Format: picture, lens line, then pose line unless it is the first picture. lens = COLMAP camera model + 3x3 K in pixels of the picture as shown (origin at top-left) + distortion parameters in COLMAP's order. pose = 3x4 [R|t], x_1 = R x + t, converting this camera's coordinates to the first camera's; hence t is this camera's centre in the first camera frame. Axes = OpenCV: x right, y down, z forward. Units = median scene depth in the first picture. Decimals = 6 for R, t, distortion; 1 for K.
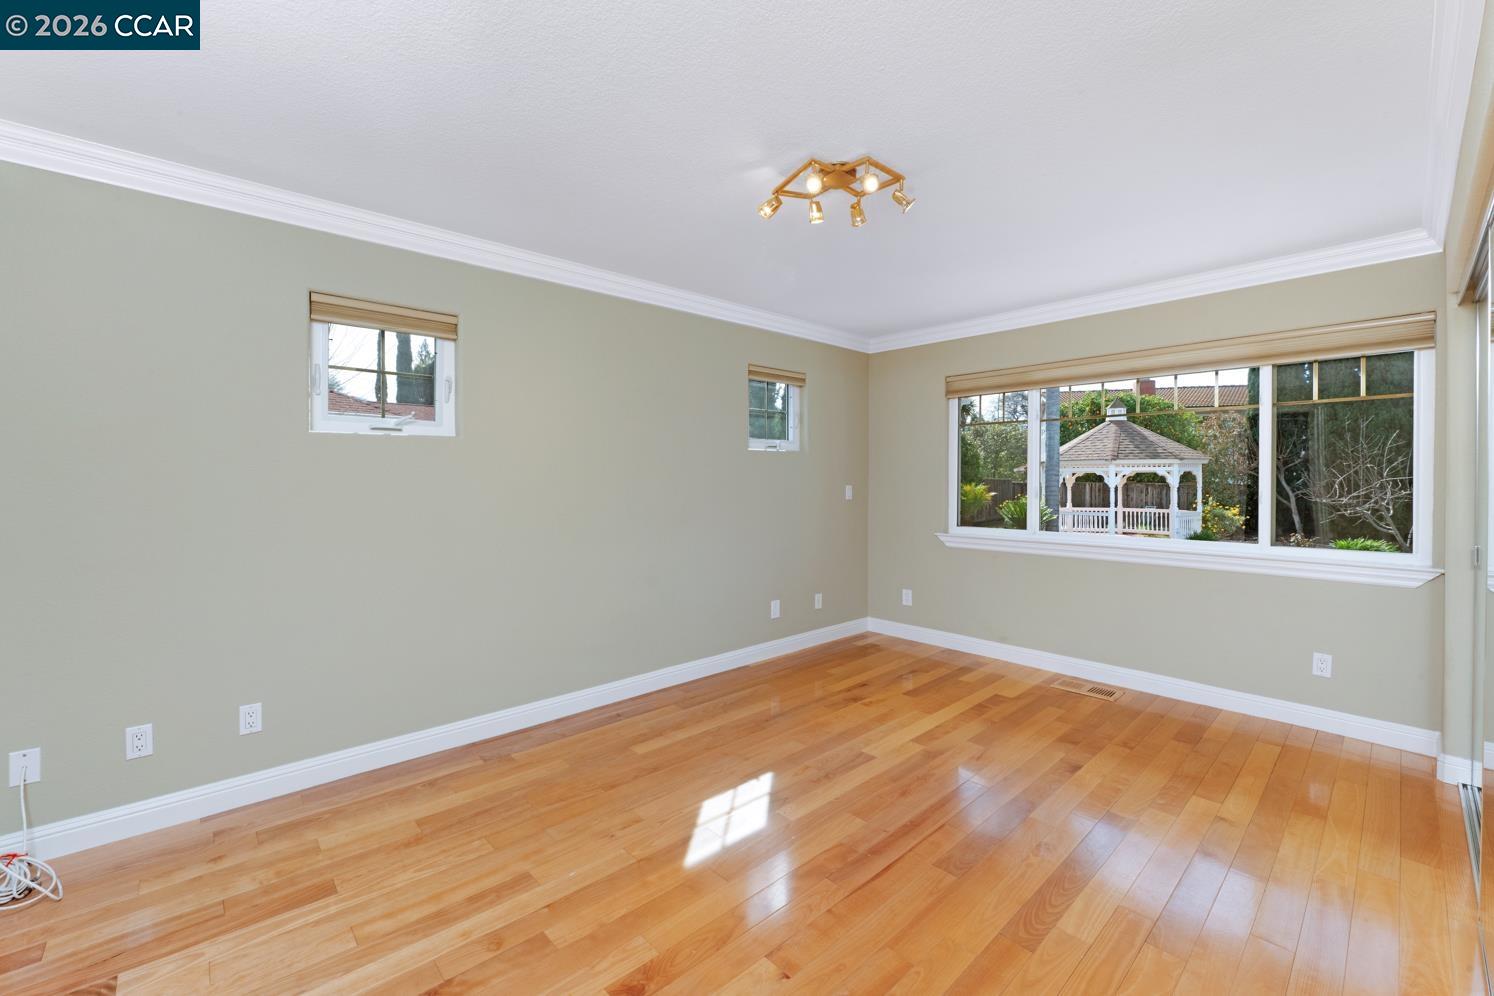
lens RADIAL K [[593.1, 0, 738.2], [0, 593.1, 486.5], [0, 0, 1]] dist [-0.008176, -0.000220]
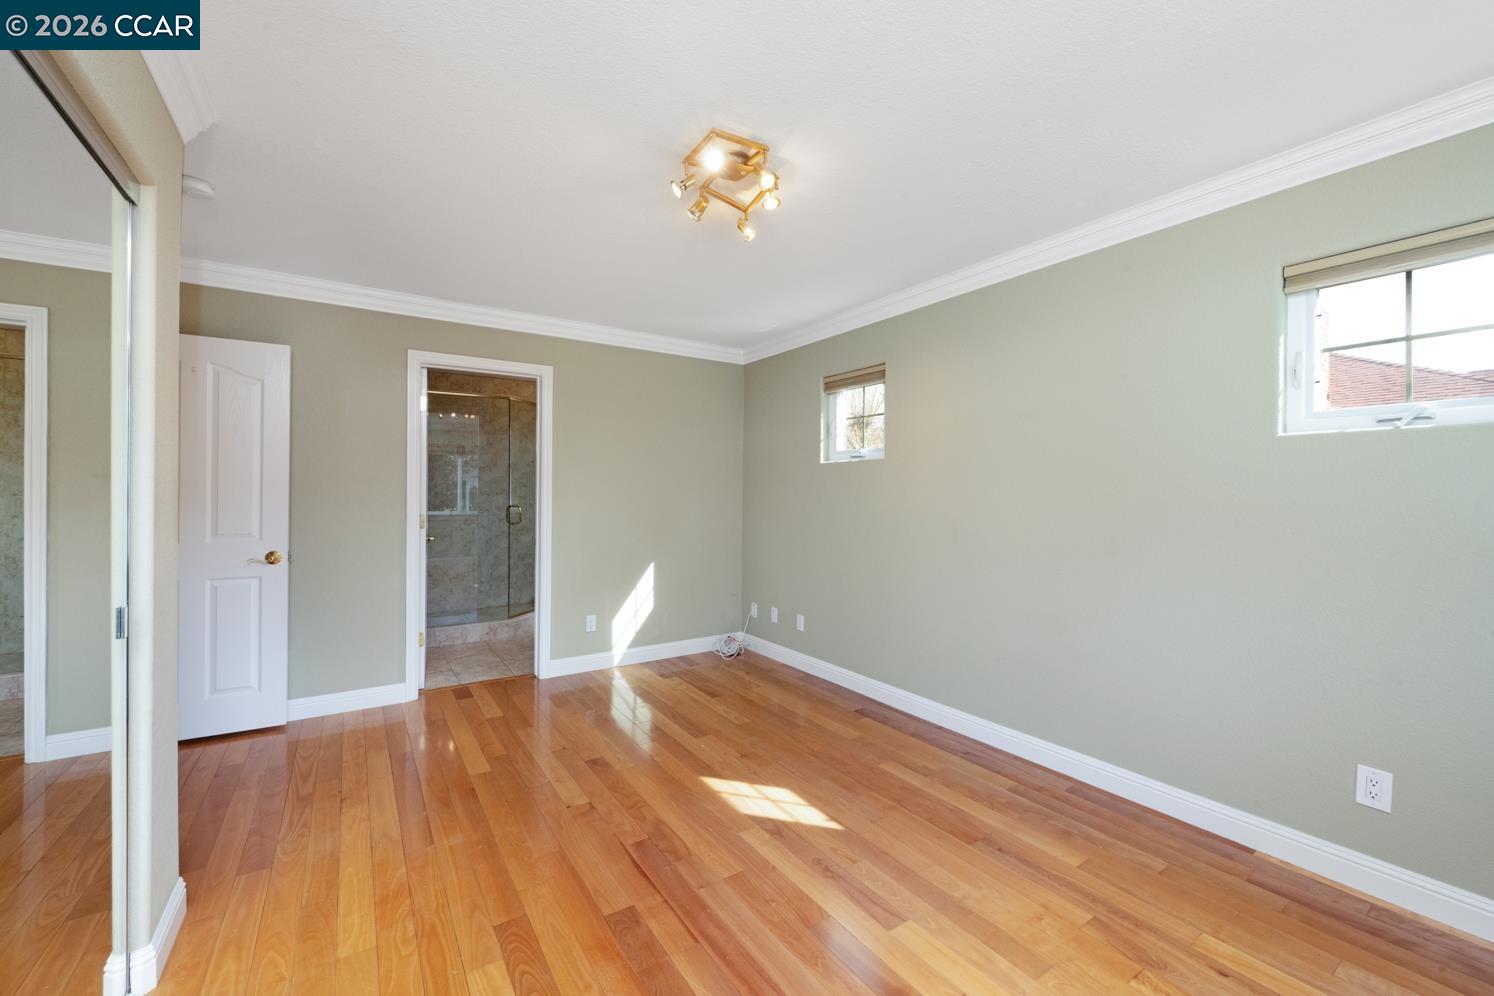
lens RADIAL K [[611.3, 0, 747.0], [0, 611.3, 498.0], [0, 0, 1]] dist [0.017593, -0.000004]
pose [[-0.149462, 0.011009, -0.988706, 1.301446], [-0.006492, 0.999906, 0.012115, -0.017246], [0.988746, 0.008229, -0.149377, 1.363418]]
